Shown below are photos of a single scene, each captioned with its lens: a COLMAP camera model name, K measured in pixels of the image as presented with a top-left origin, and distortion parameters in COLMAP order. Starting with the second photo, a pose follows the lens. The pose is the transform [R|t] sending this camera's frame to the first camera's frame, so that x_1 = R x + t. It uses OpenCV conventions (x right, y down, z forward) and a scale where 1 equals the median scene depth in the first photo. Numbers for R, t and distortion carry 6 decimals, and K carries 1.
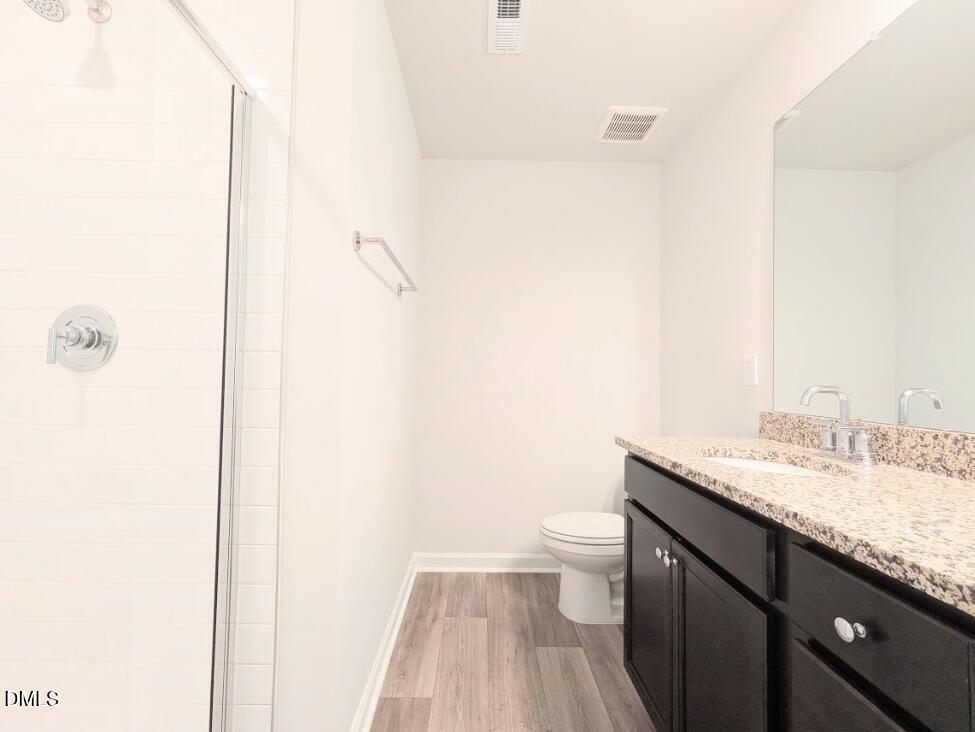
lens RADIAL K [[403.9, 0, 491.4], [0, 403.9, 372.1], [0, 0, 1]] dist [0.000429, -0.000123]
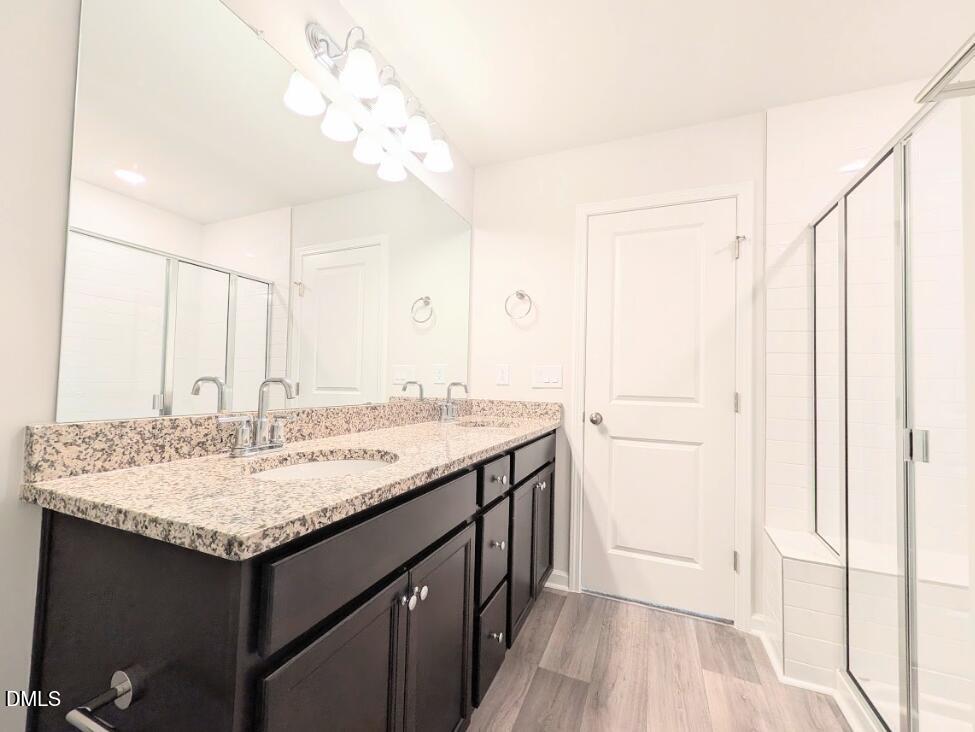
lens RADIAL K [[404.3, 0, 480.9], [0, 404.3, 366.4], [0, 0, 1]] dist [0.002132, 0.000051]
pose [[-0.908859, -0.021369, 0.416555, -0.031274], [-0.046711, 0.997619, -0.050737, 0.038340], [-0.414479, -0.065570, -0.907694, 1.967137]]
